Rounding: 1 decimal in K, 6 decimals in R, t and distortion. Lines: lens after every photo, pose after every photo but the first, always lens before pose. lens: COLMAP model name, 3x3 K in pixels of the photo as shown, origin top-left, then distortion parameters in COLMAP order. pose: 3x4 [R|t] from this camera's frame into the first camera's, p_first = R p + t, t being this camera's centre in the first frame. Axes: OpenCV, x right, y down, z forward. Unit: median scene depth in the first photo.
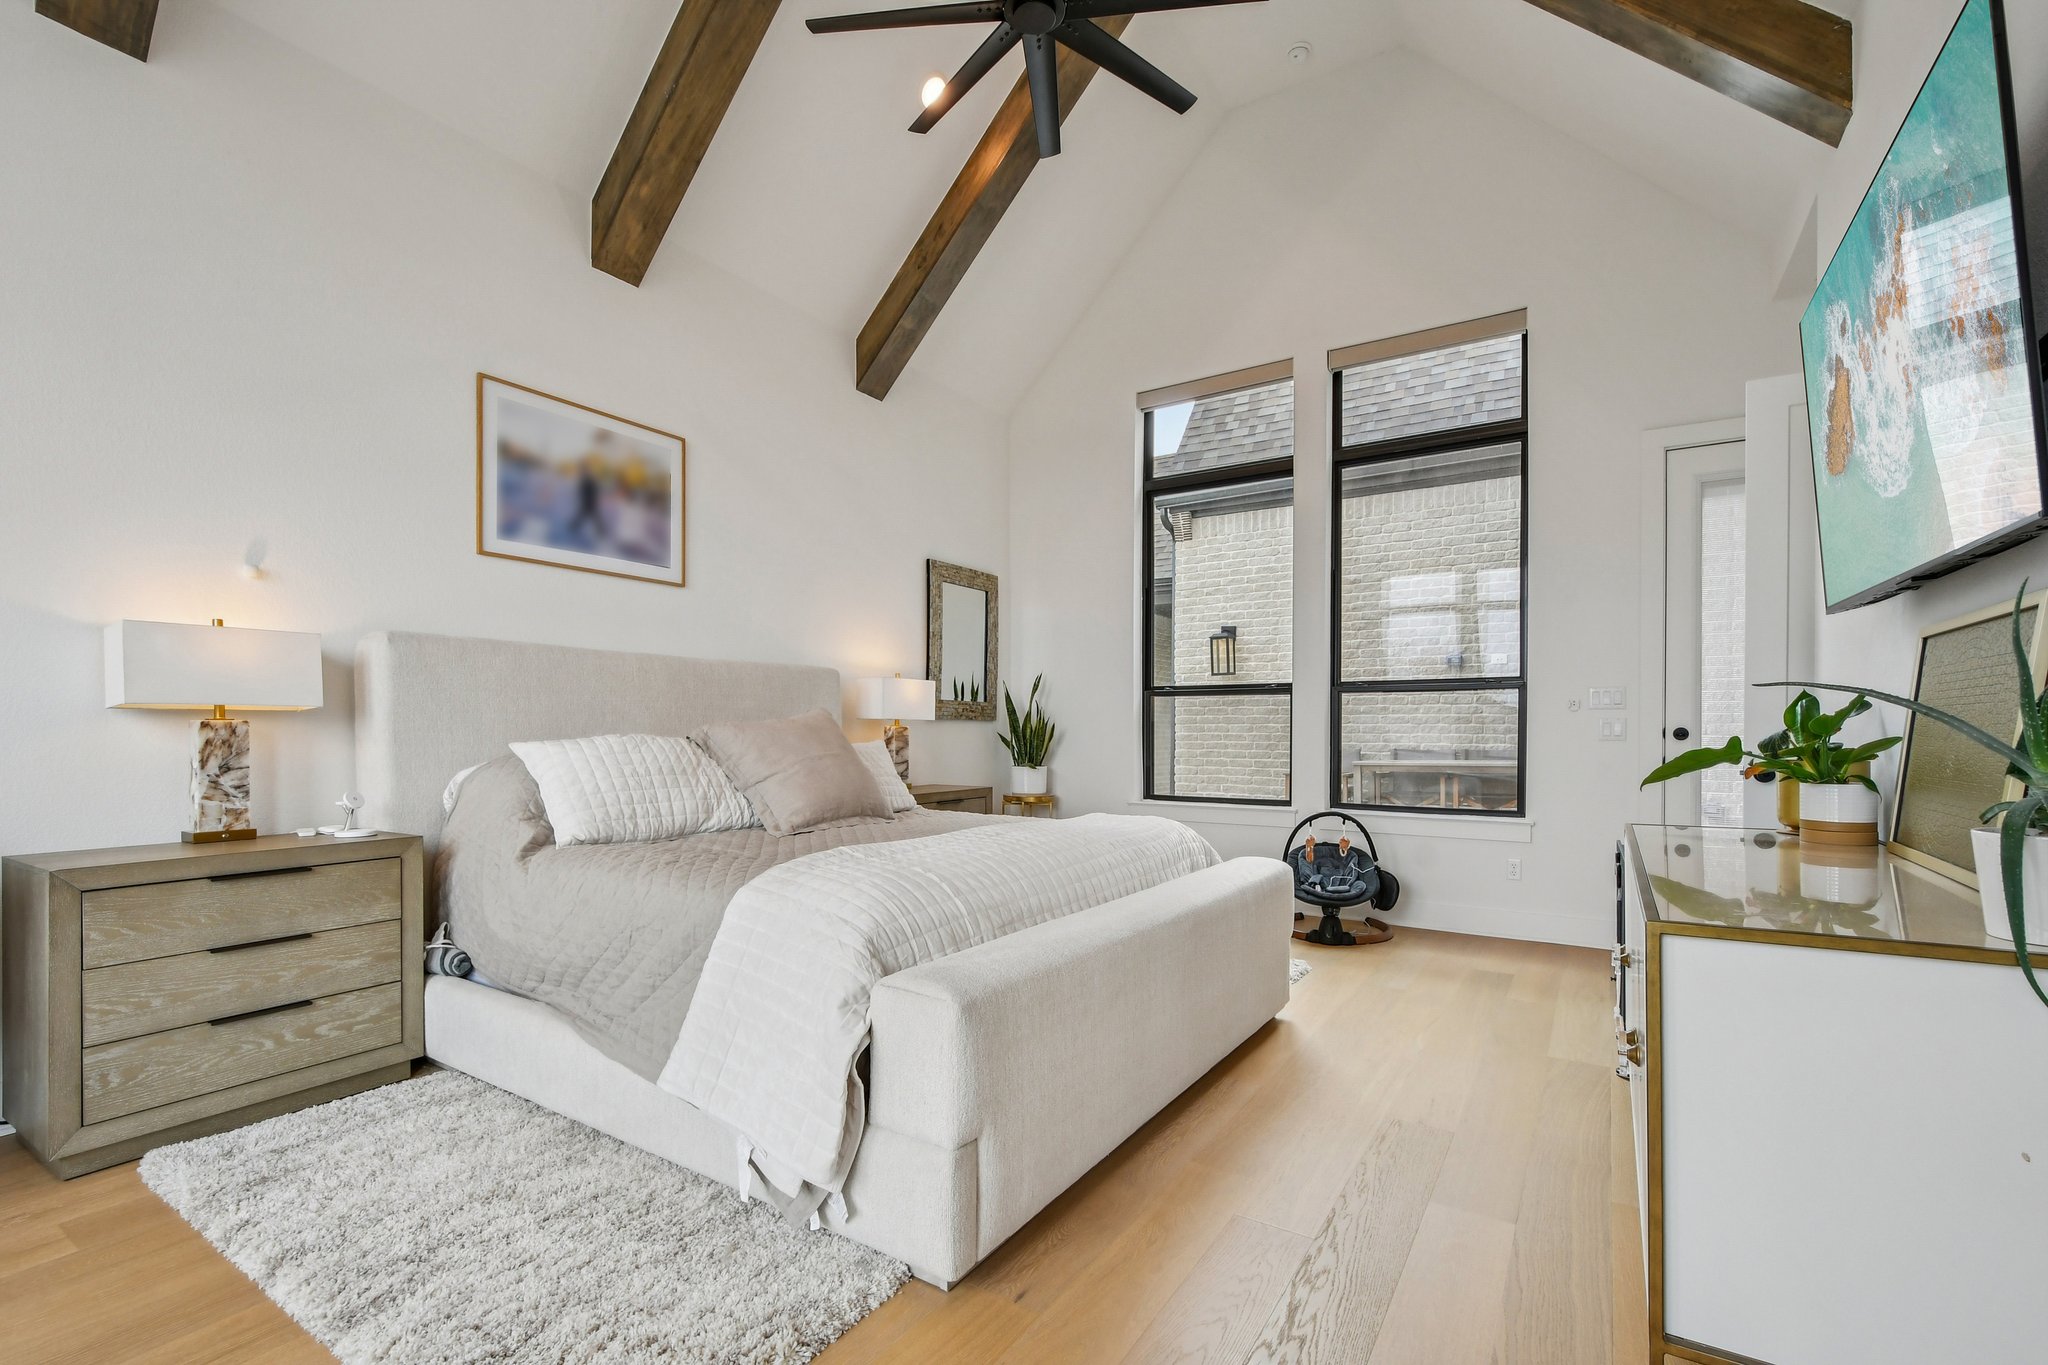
lens RADIAL K [[896.2, 0, 1009.5], [0, 896.2, 746.8], [0, 0, 1]] dist [0.001485, -0.003884]
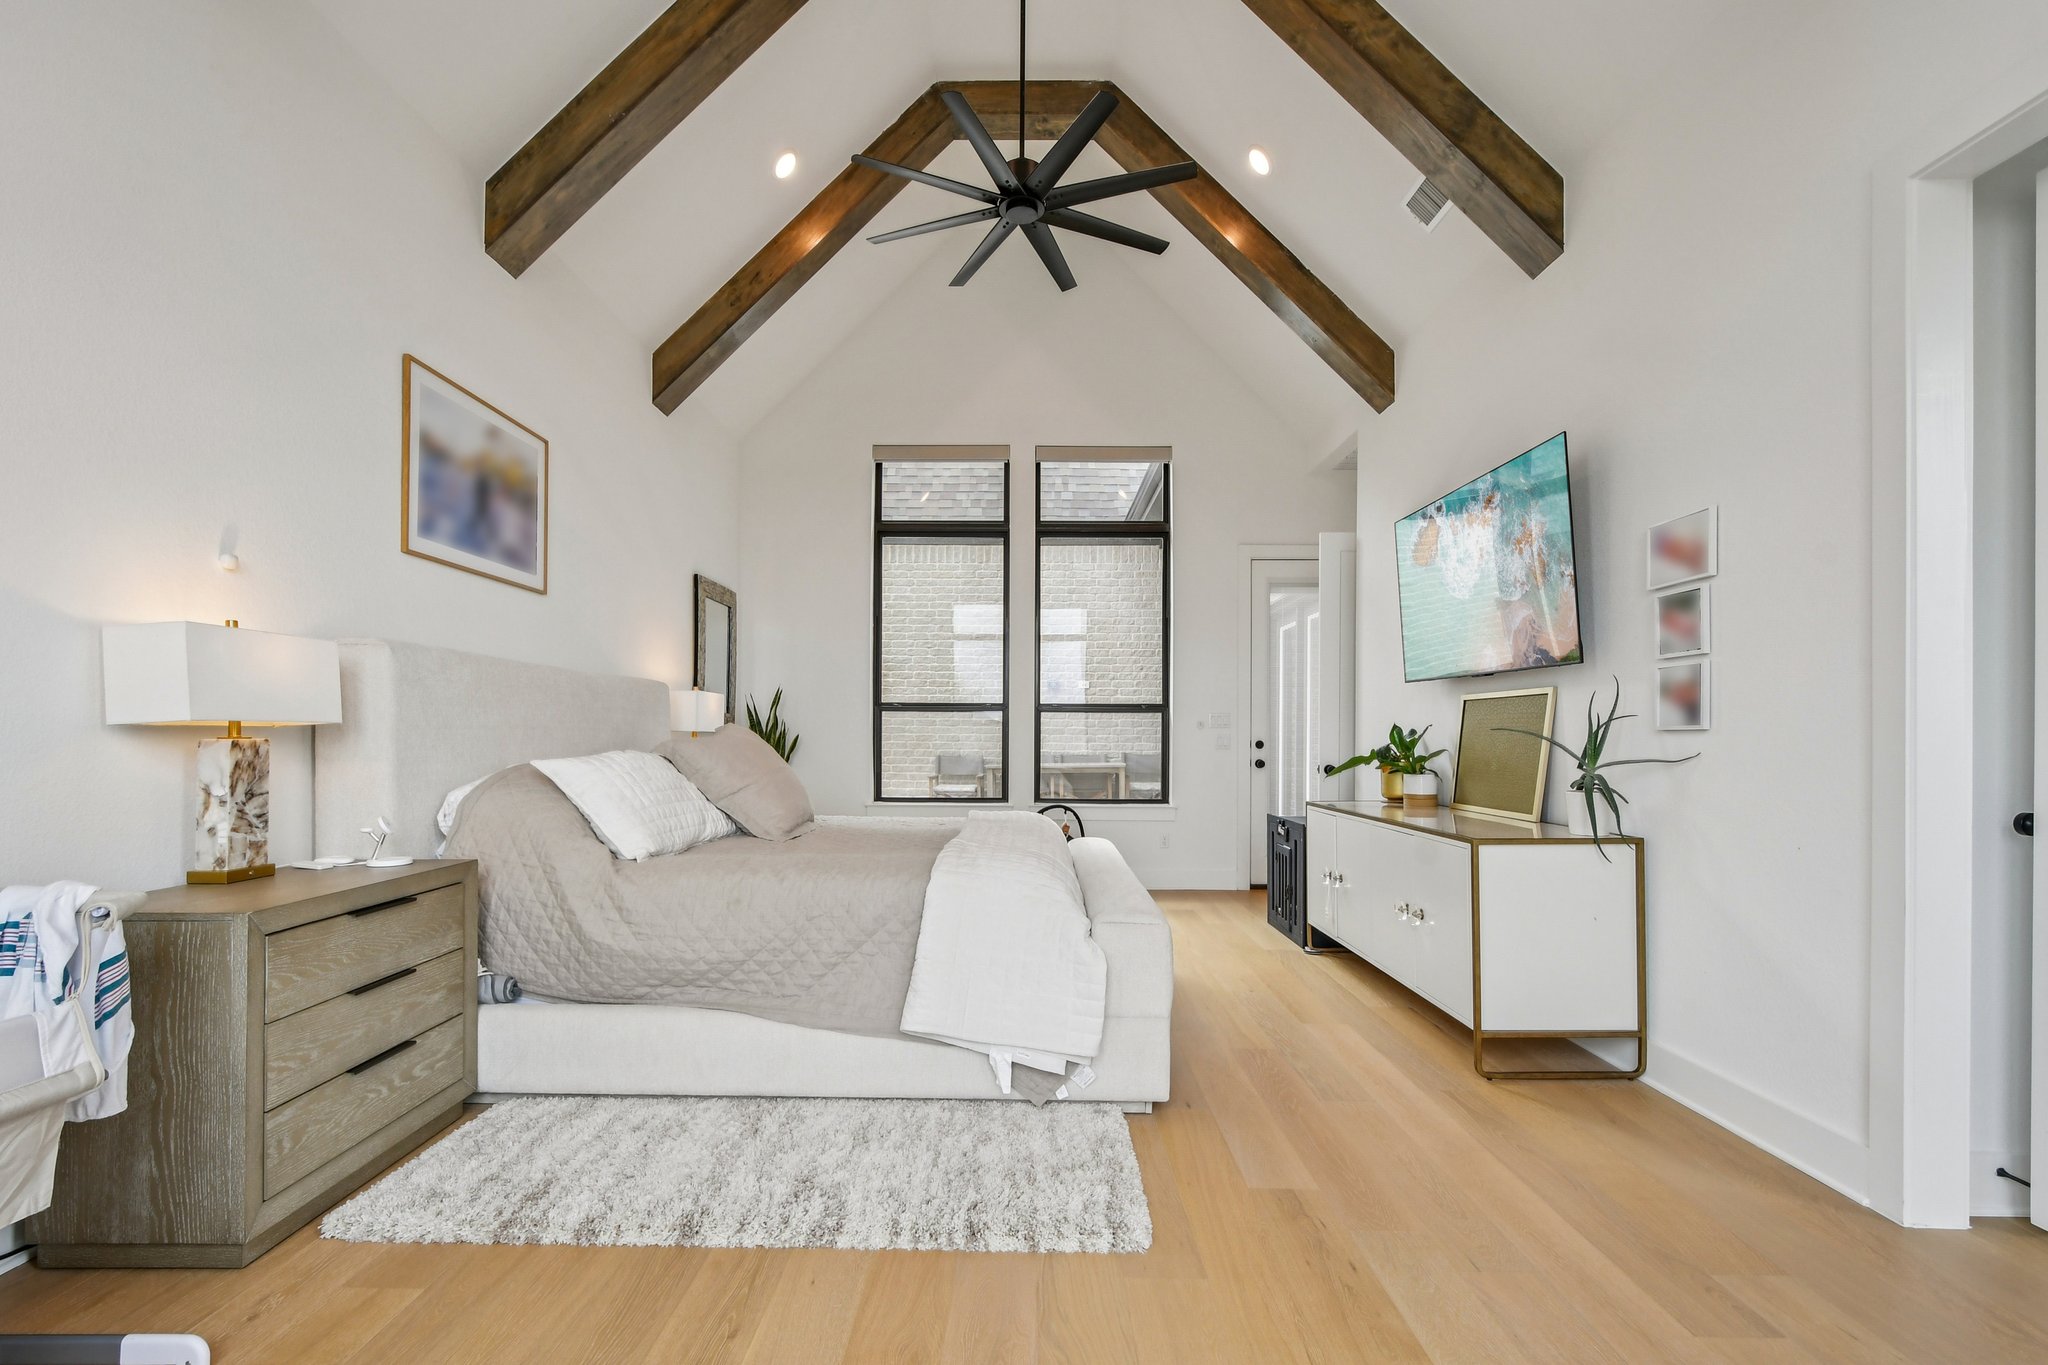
lens RADIAL K [[902.8, 0, 1009.4], [0, 902.8, 742.0], [0, 0, 1]] dist [-0.002197, -0.001068]
pose [[0.844597, -0.001252, 0.535400, -0.687275], [0.007017, 0.999937, -0.008731, -0.013267], [-0.535356, 0.011131, 0.844553, -0.118309]]
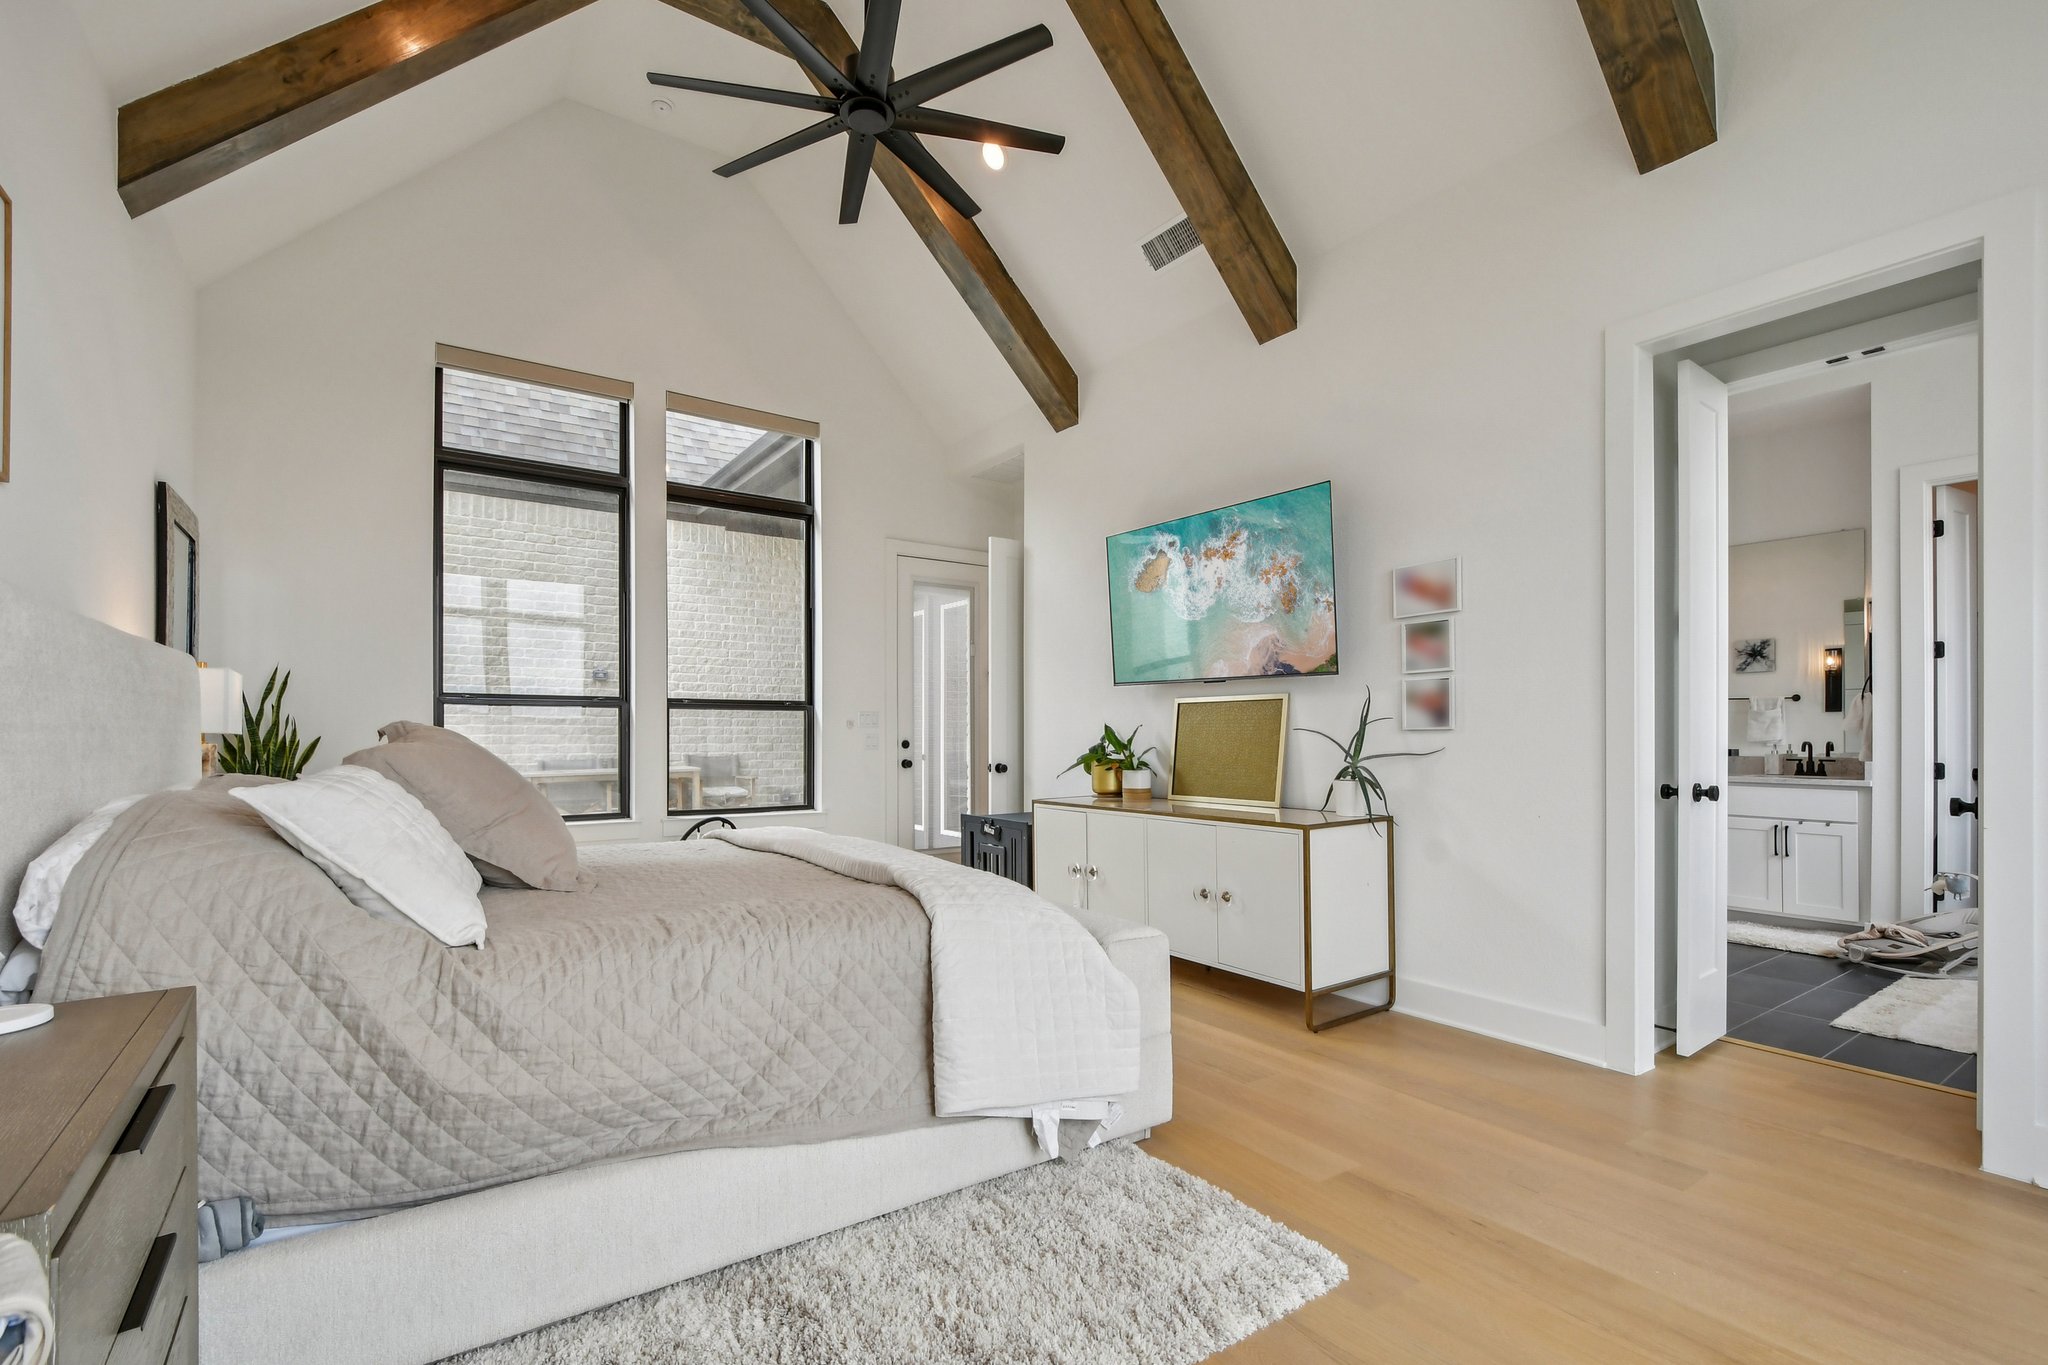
lens RADIAL K [[911.7, 0, 1016.7], [0, 911.7, 739.6], [0, 0, 1]] dist [0.002518, -0.005734]
pose [[0.374562, -0.006321, 0.927180, -0.942700], [0.019875, 0.999802, -0.001213, -0.026199], [-0.926989, 0.018883, 0.374613, 0.392376]]
